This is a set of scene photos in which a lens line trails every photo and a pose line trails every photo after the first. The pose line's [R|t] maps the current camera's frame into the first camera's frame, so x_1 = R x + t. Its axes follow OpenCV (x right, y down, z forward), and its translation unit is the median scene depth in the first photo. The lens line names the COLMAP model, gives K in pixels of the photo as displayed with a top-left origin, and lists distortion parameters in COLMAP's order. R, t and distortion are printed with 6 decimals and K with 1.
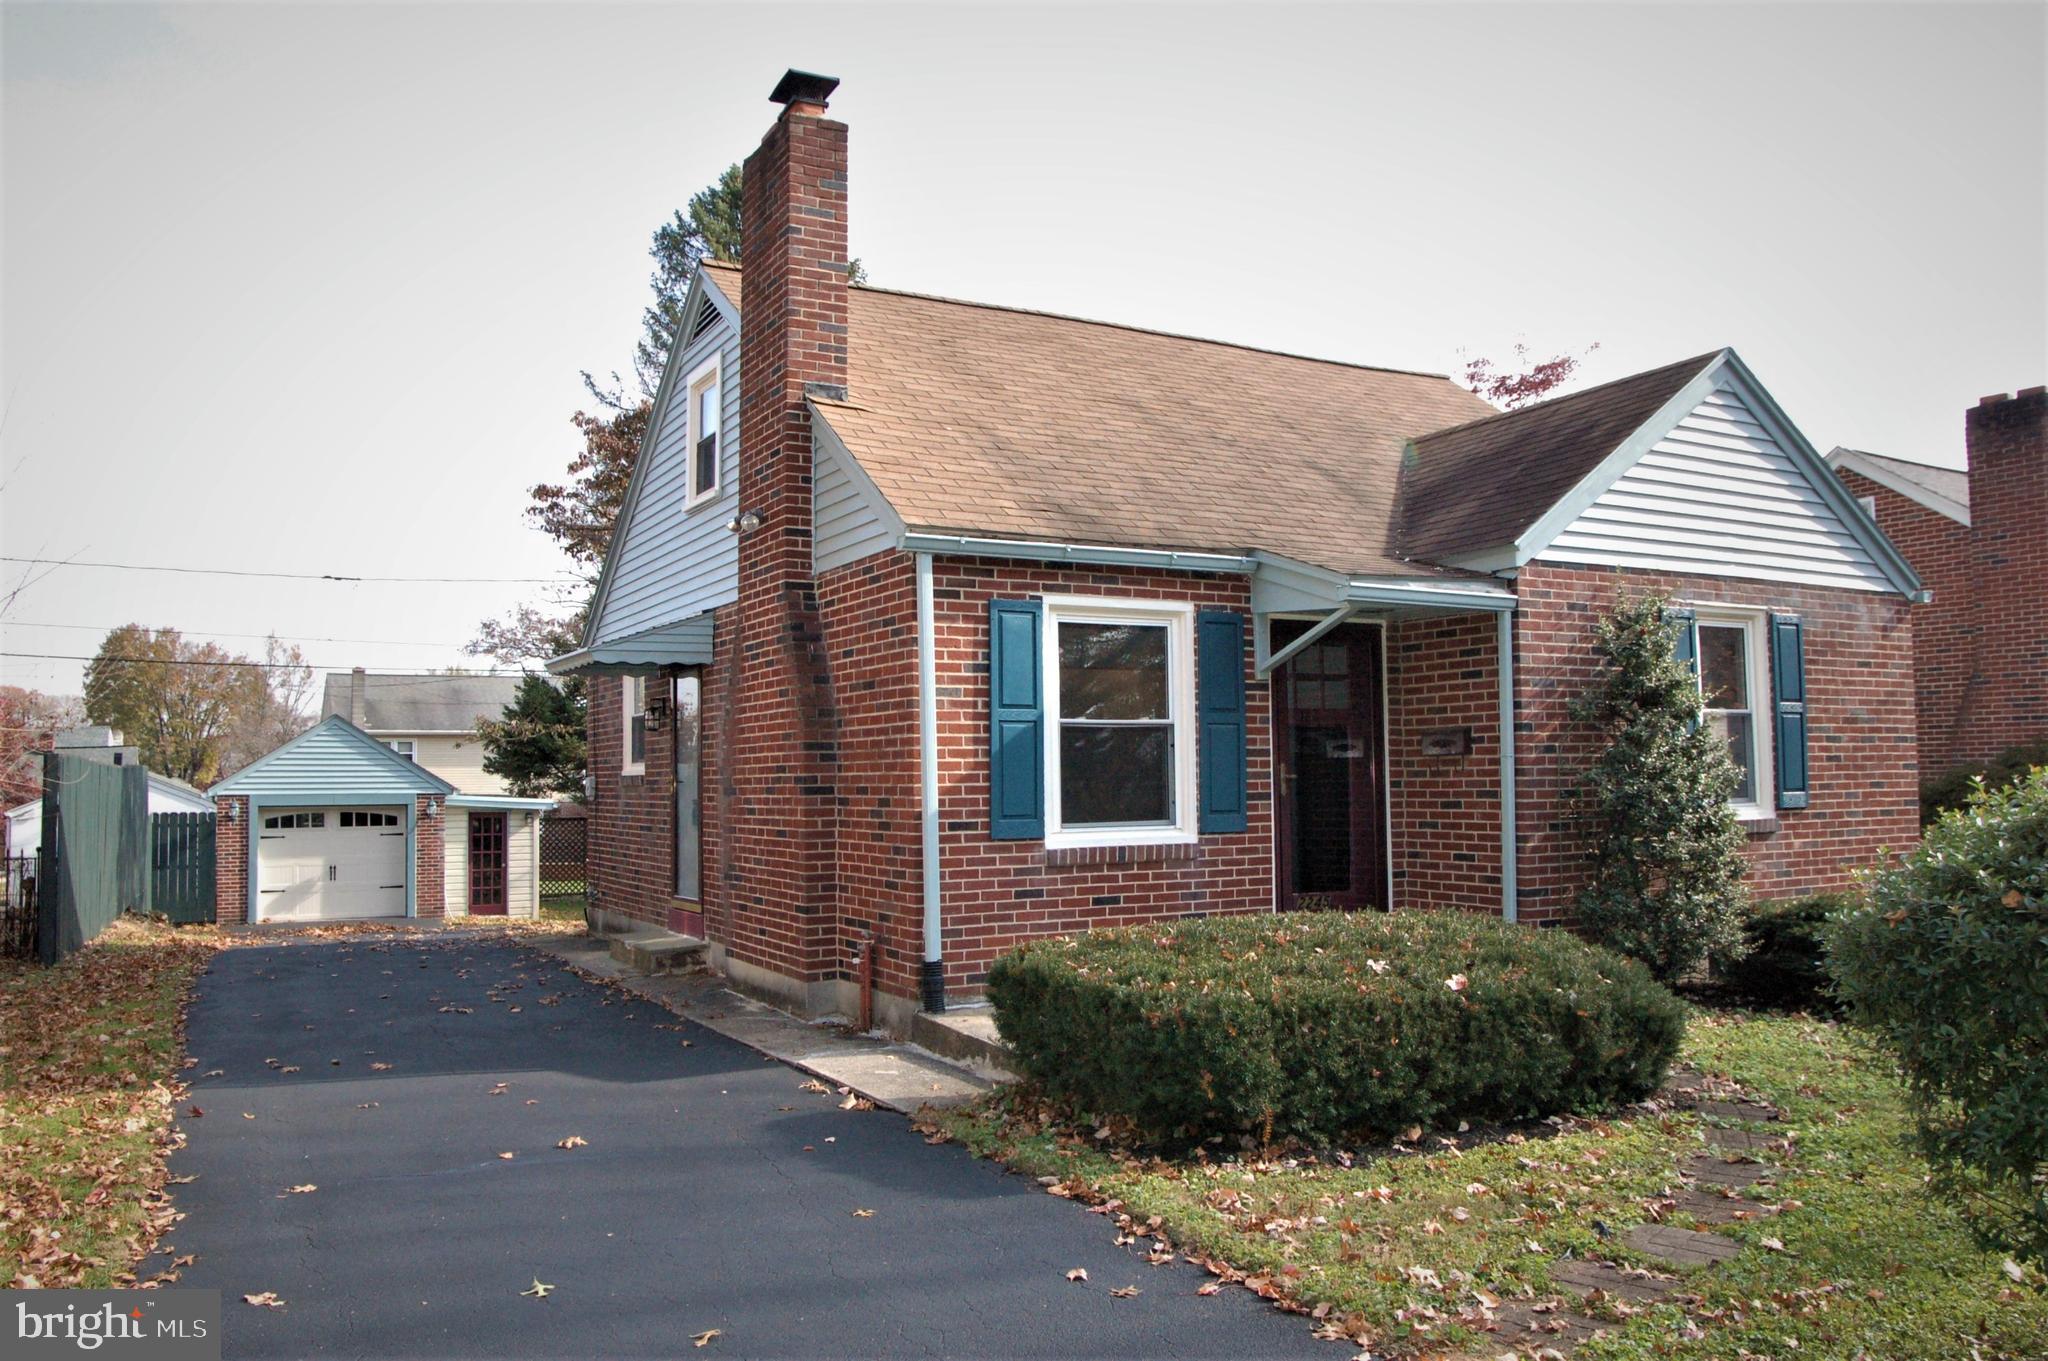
lens RADIAL K [[1516.5, 0, 1017.3], [0, 1516.5, 679.9], [0, 0, 1]] dist [-0.087786, 0.034483]
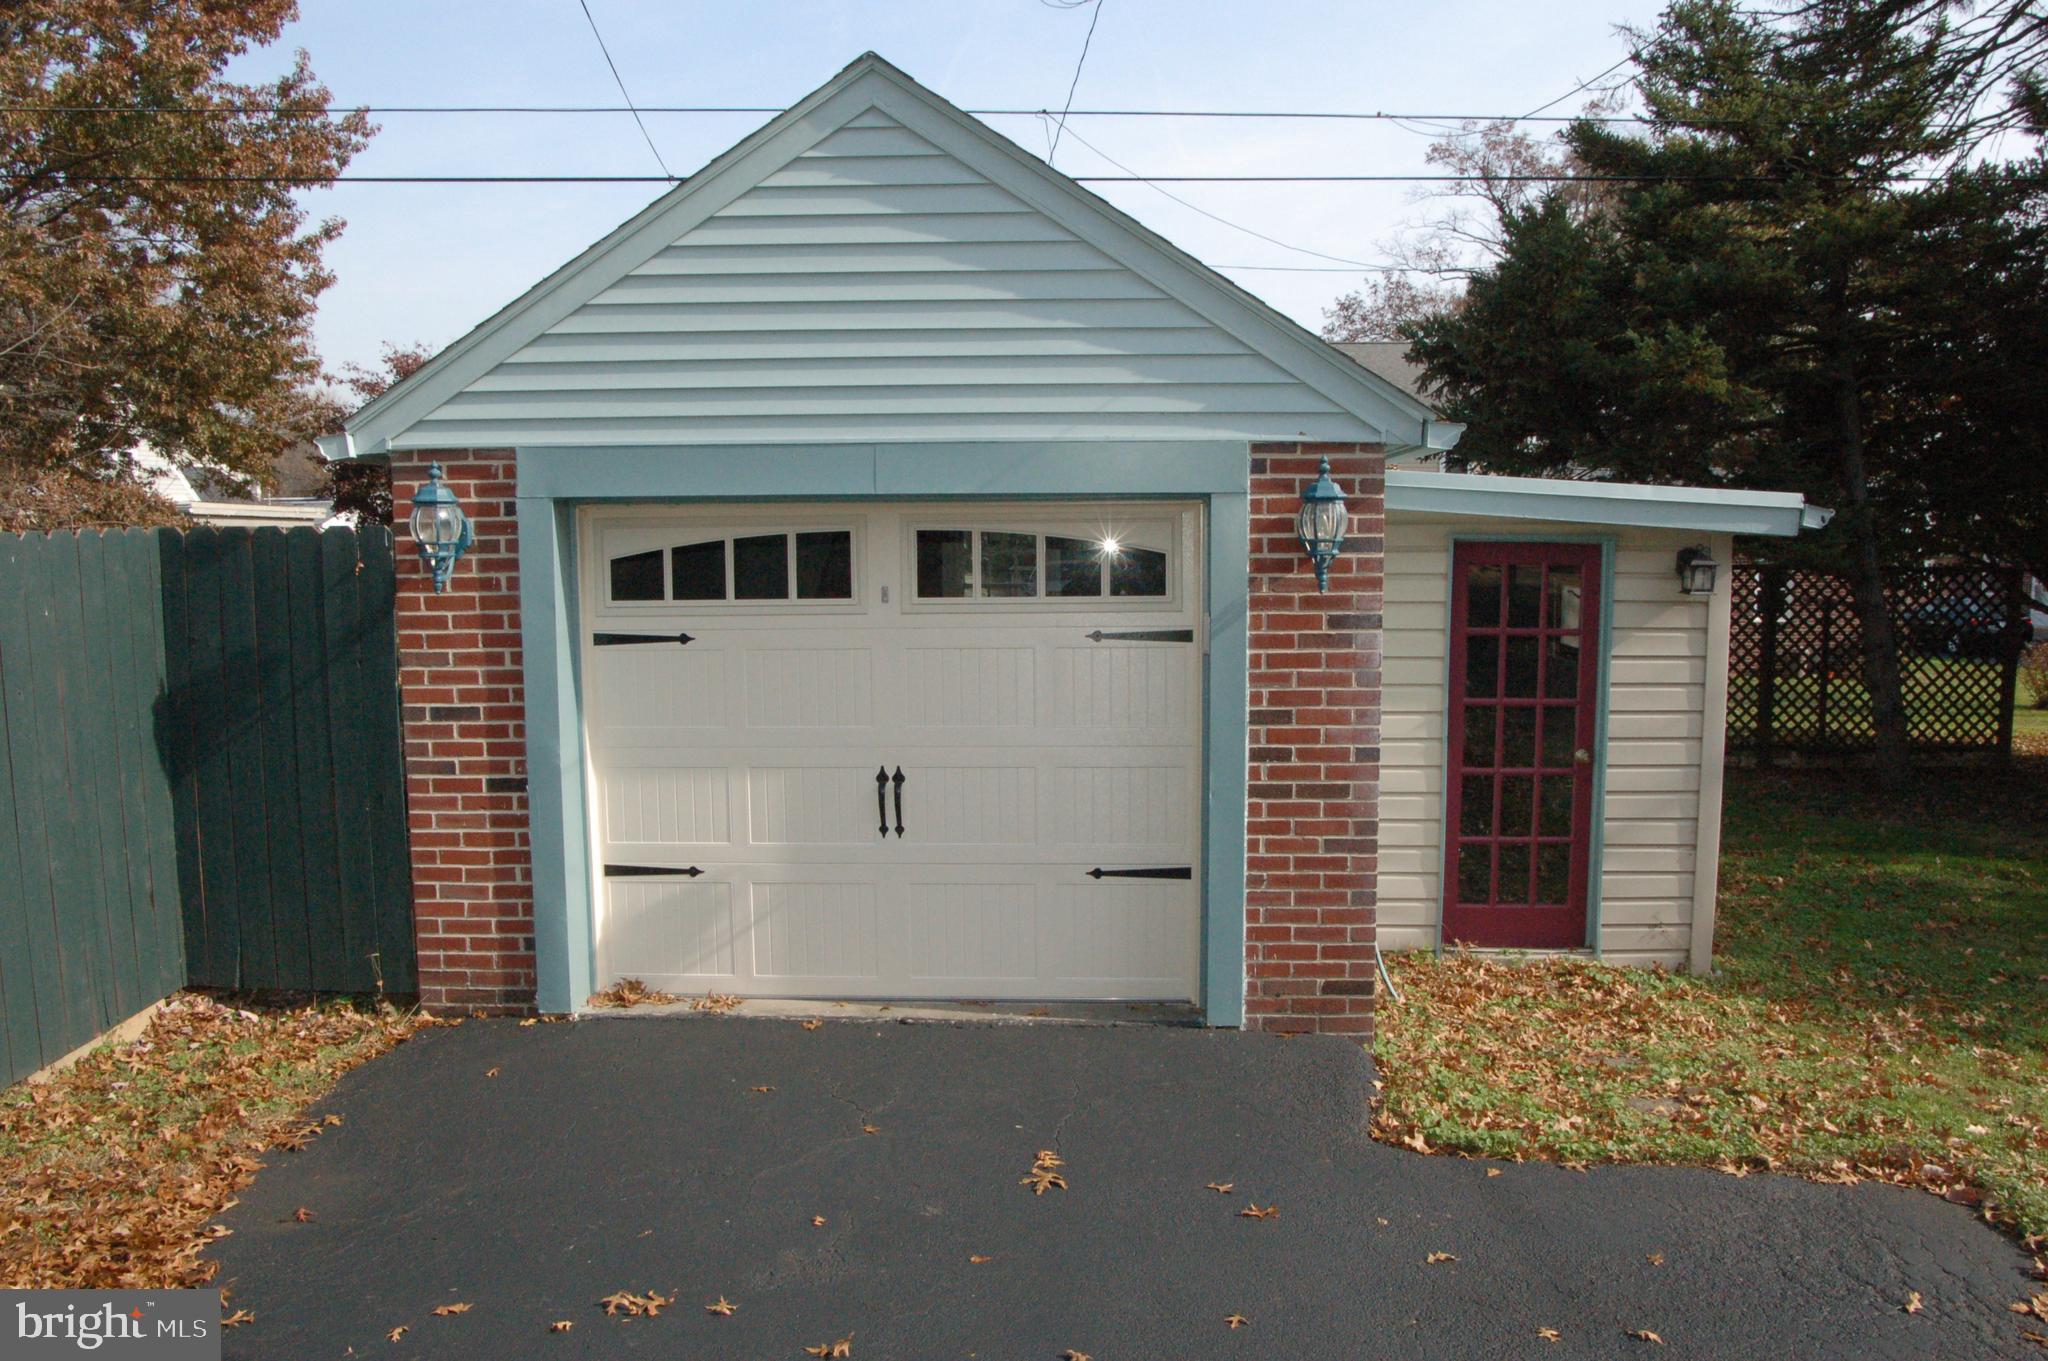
lens RADIAL K [[1516.5, 0, 1033.5], [0, 1516.5, 682.6], [0, 0, 1]] dist [-0.087786, 0.034483]
pose [[0.863803, 0.060607, -0.500171, -0.317473], [0.025963, 0.986065, 0.164324, 0.072514], [0.503160, -0.154929, 0.850192, 0.792929]]
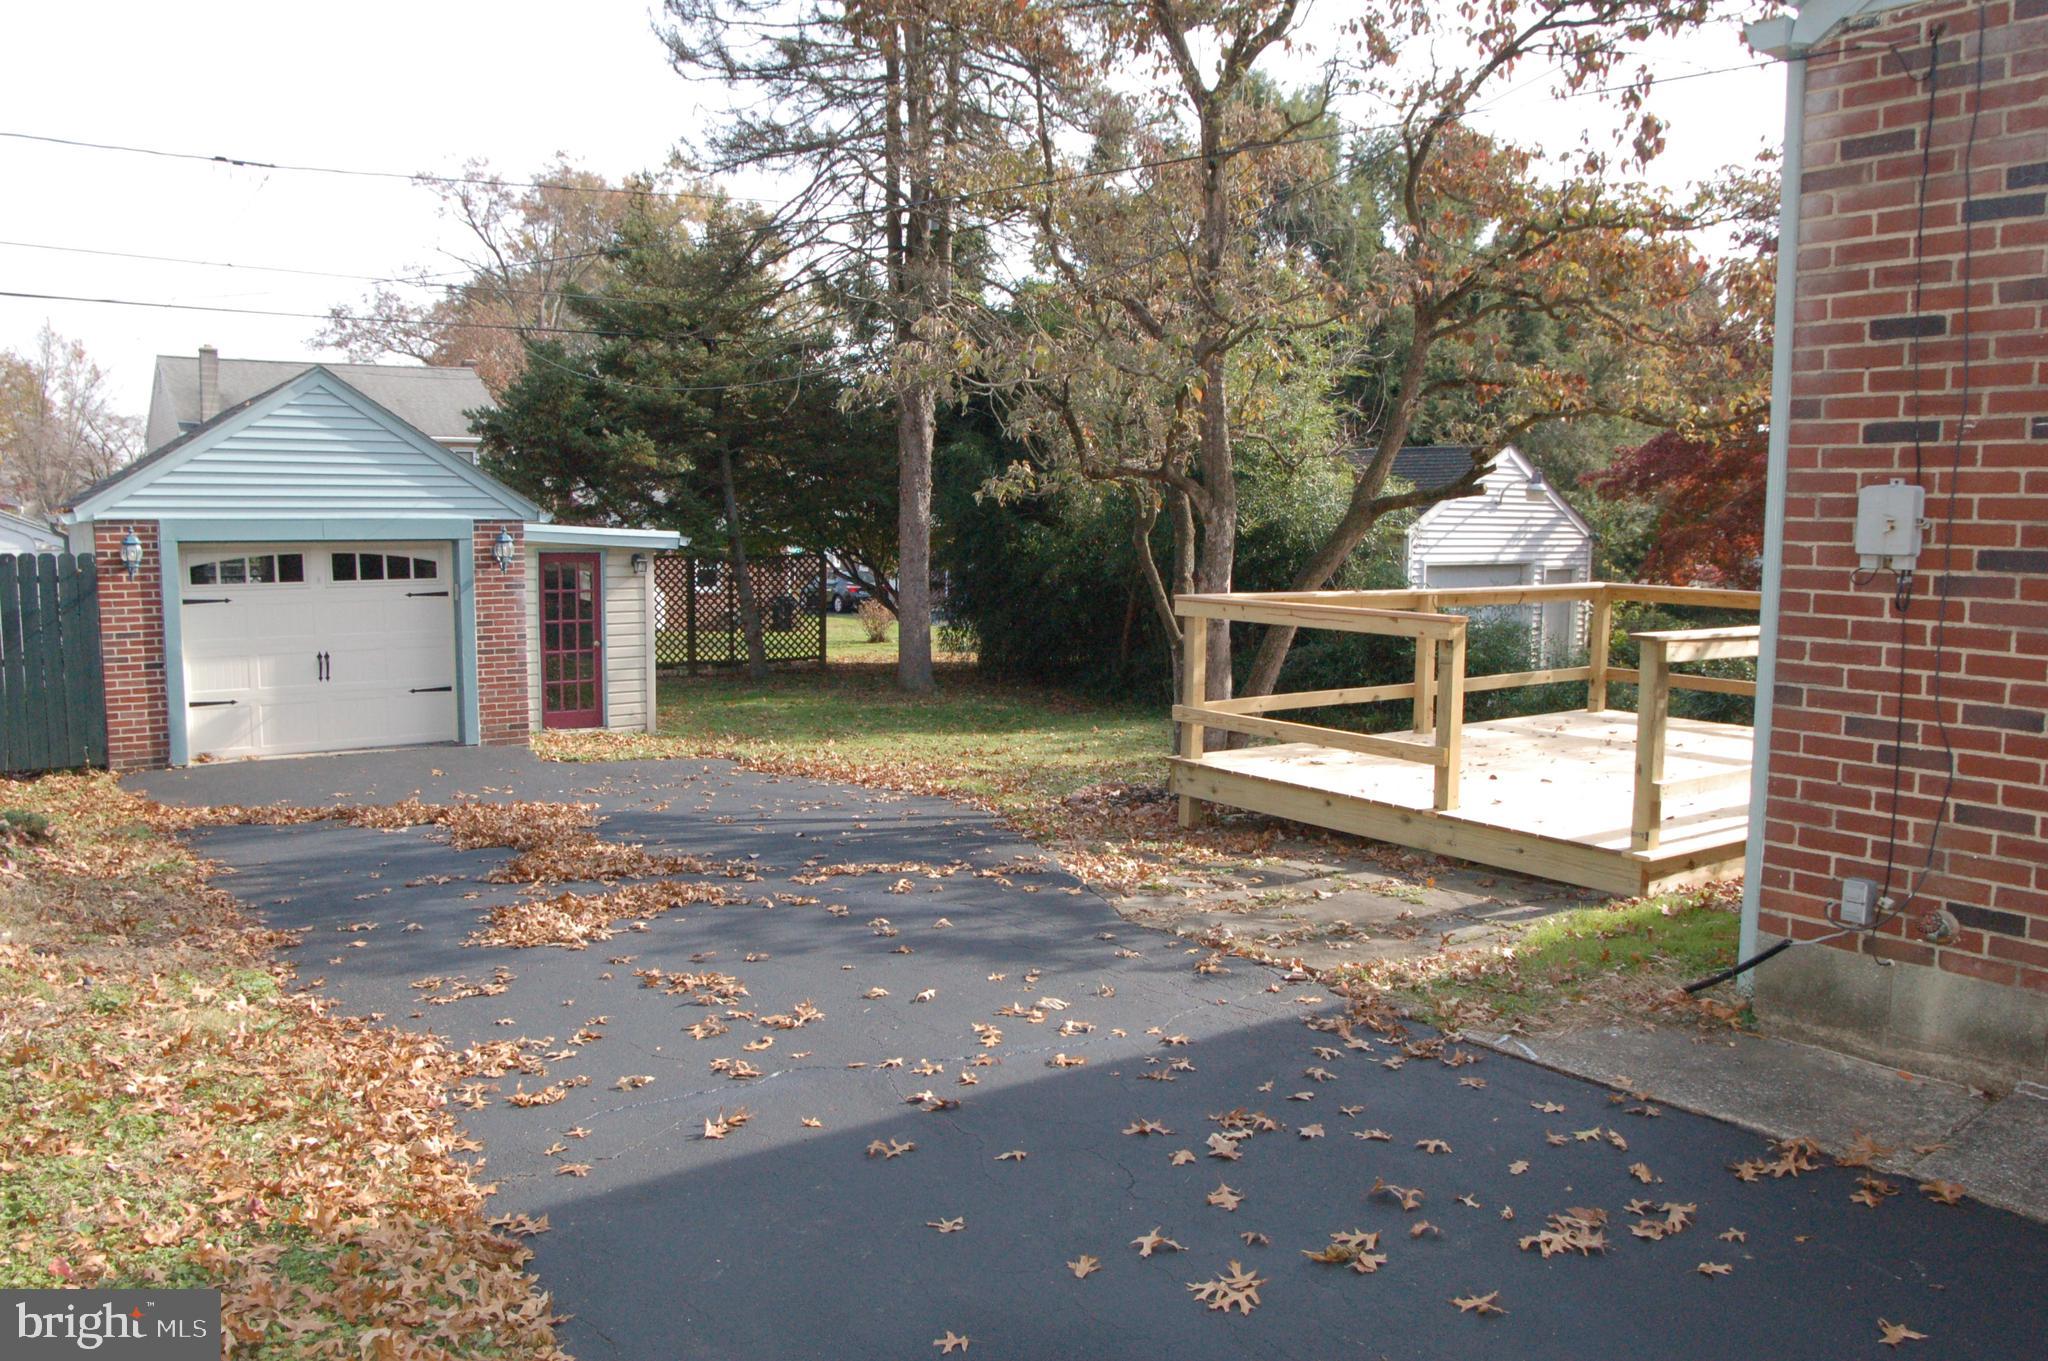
lens RADIAL K [[1516.5, 0, 1032.2], [0, 1516.5, 685.9], [0, 0, 1]] dist [-0.087786, 0.034483]
pose [[0.991535, 0.007356, 0.129633, -0.266977], [-0.030308, 0.983926, 0.175987, 0.033144], [-0.126254, -0.178426, 0.975820, 0.427865]]
